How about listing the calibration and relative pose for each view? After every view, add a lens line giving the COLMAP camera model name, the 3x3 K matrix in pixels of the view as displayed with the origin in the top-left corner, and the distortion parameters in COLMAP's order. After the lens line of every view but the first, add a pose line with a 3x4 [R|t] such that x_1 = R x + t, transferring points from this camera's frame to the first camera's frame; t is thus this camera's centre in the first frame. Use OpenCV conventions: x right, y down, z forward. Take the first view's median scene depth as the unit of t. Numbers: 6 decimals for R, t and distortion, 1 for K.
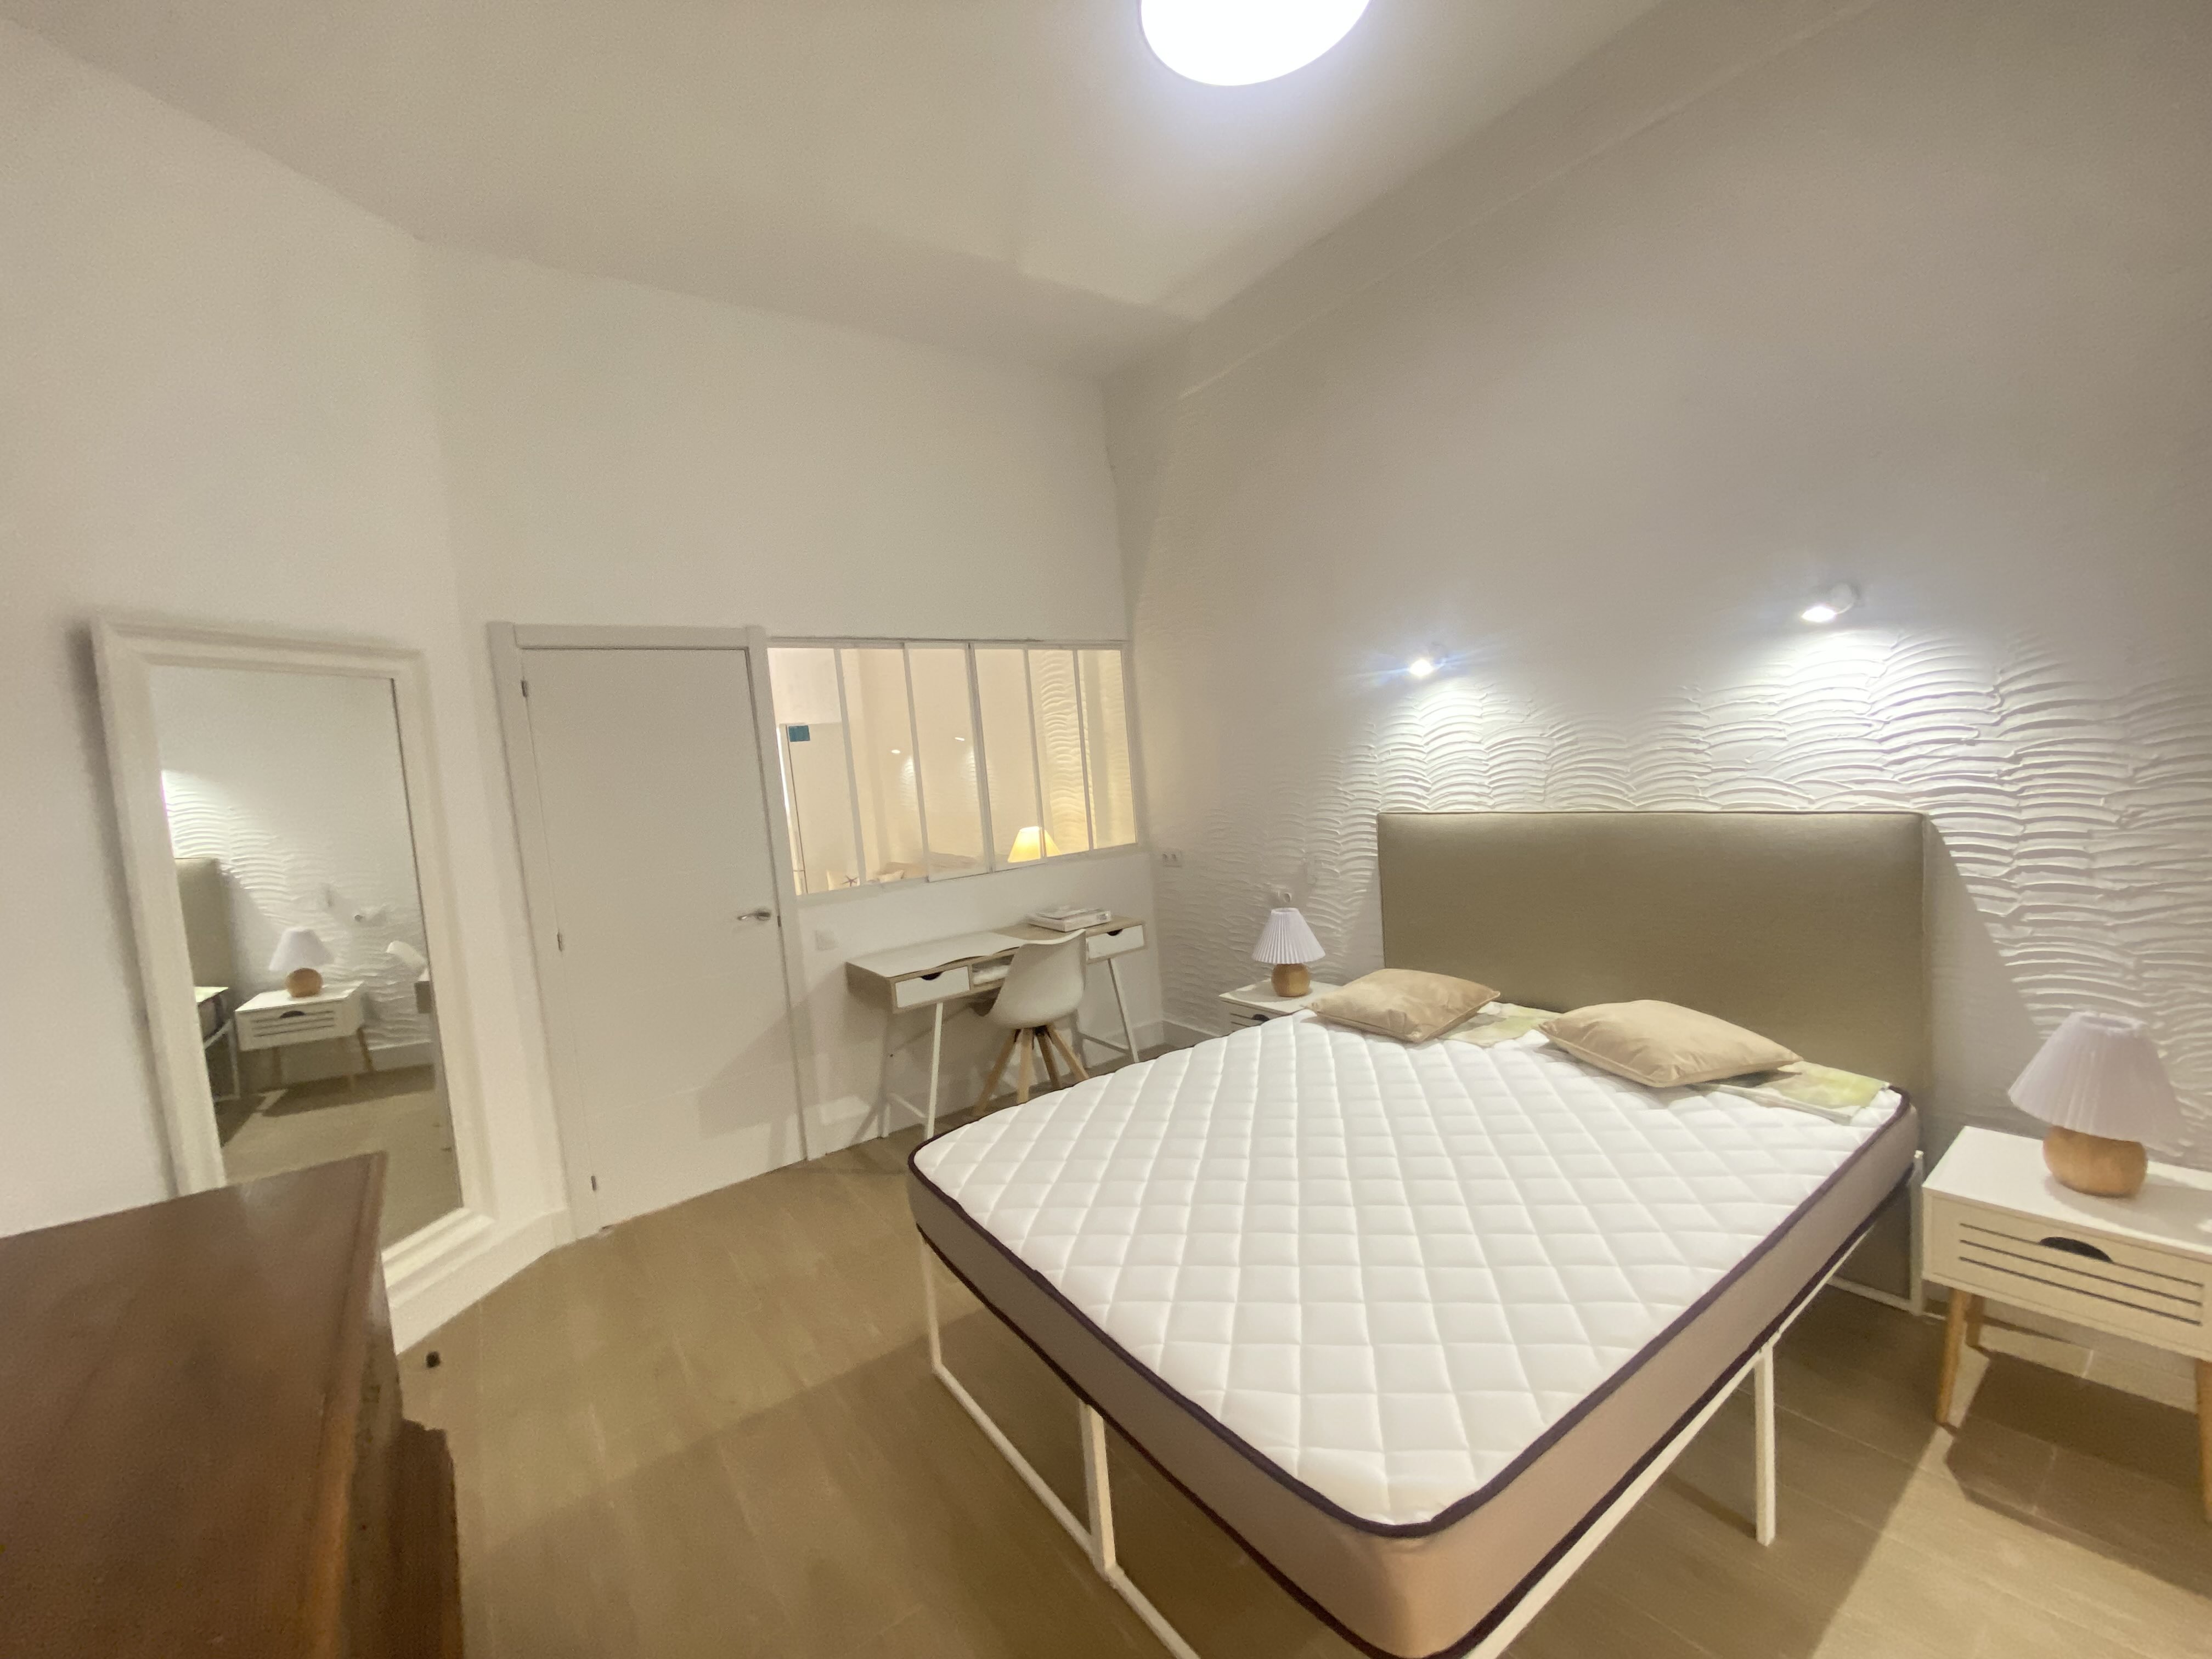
lens RADIAL K [[879.0, 0, 1106.0], [0, 879.0, 829.5], [0, 0, 1]] dist [0.015457, -0.017879]
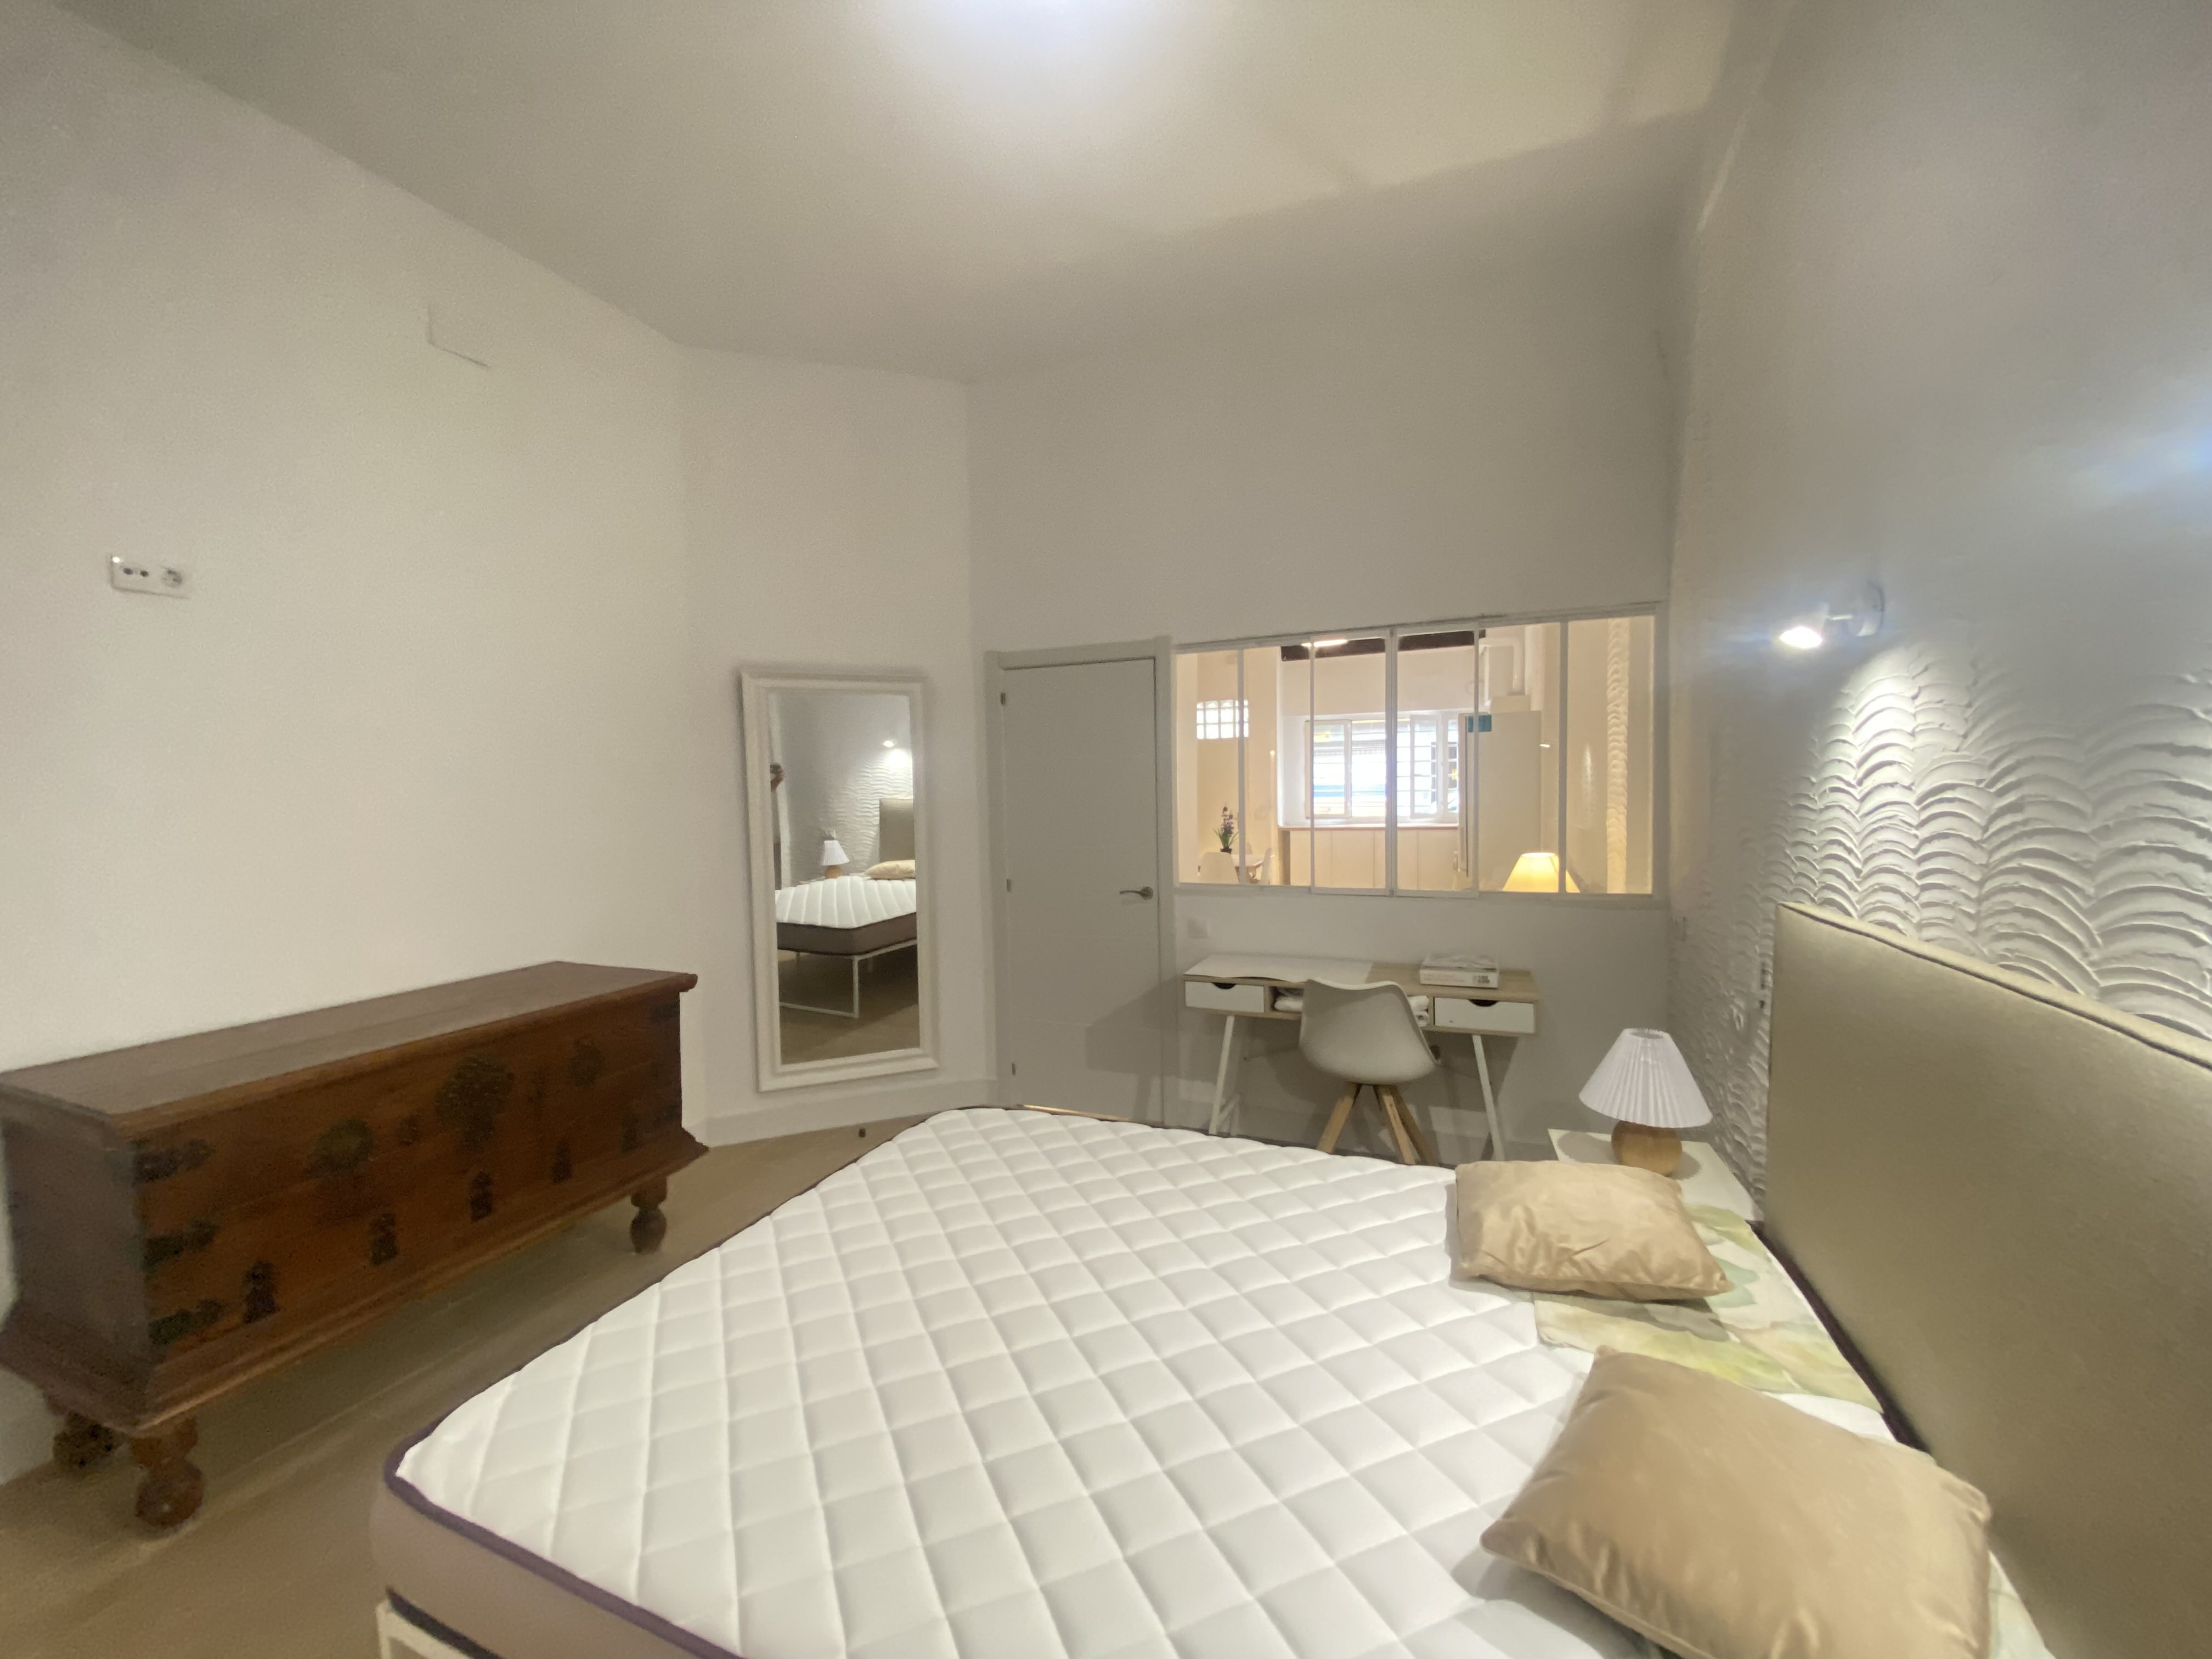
lens RADIAL K [[879.0, 0, 1106.0], [0, 879.0, 829.5], [0, 0, 1]] dist [0.015457, -0.017879]
pose [[0.549074, 0.111863, -0.828254, 0.543878], [-0.096024, 0.992883, 0.070441, -0.064316], [0.830239, 0.040855, 0.555908, 0.355957]]
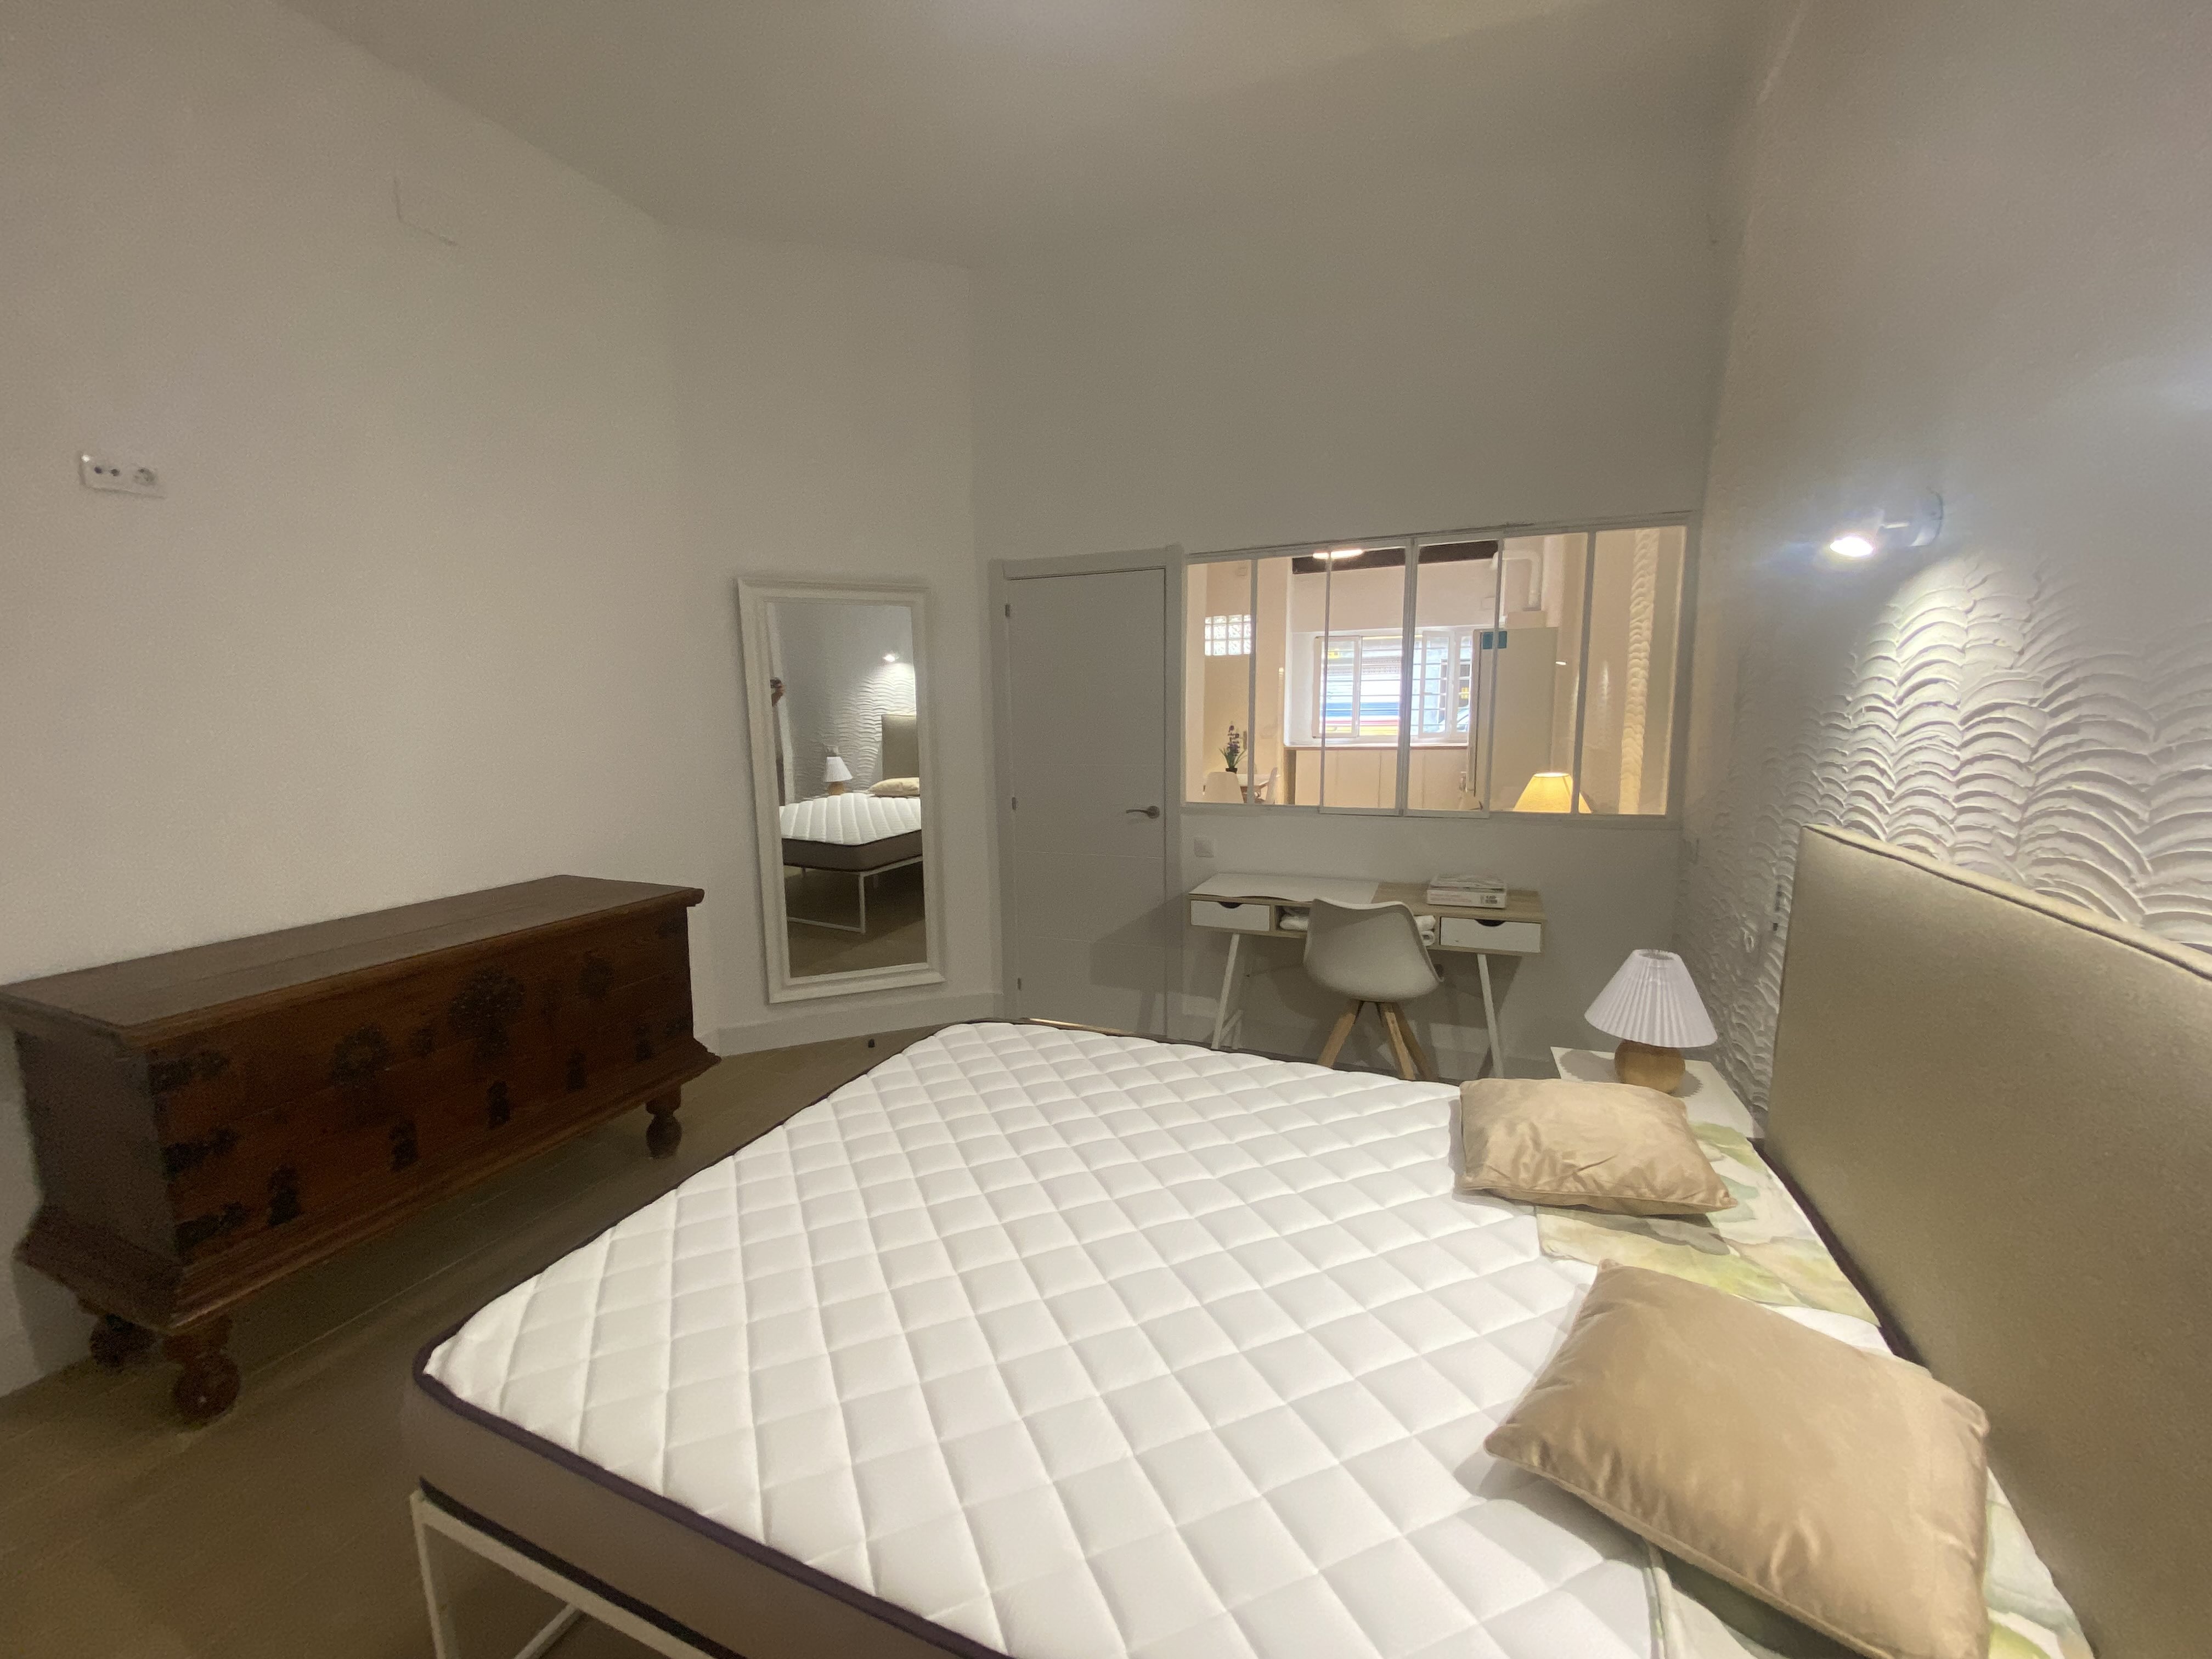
lens RADIAL K [[879.0, 0, 1106.0], [0, 879.0, 829.5], [0, 0, 1]] dist [0.015457, -0.017879]
pose [[0.544927, 0.192088, -0.816184, 0.531262], [-0.102196, 0.981364, 0.162732, -0.061787], [0.832232, -0.005266, 0.554403, 0.359446]]
